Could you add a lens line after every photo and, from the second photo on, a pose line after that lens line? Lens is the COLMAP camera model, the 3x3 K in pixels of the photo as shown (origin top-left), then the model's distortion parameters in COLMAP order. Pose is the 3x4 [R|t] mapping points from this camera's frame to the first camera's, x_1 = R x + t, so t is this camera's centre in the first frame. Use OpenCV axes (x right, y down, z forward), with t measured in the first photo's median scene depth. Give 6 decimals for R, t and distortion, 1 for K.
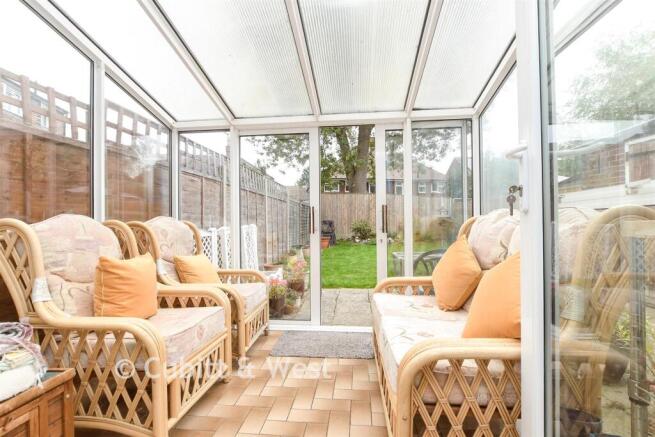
lens RADIAL K [[302.0, 0, 327.3], [0, 302.0, 221.0], [0, 0, 1]] dist [-0.003921, 0.000039]
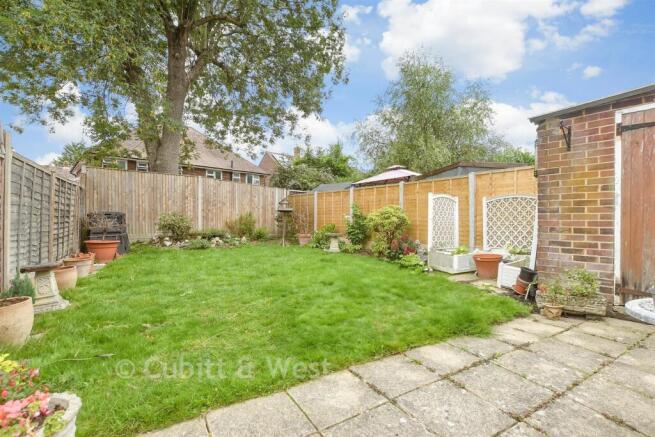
lens RADIAL K [[302.0, 0, 322.1], [0, 302.0, 217.8], [0, 0, 1]] dist [-0.003921, 0.000039]
pose [[0.809085, 0.004815, 0.587672, -0.015735], [-0.008266, 0.999961, 0.003188, 0.003894], [-0.587633, -0.007437, 0.809093, 0.259579]]
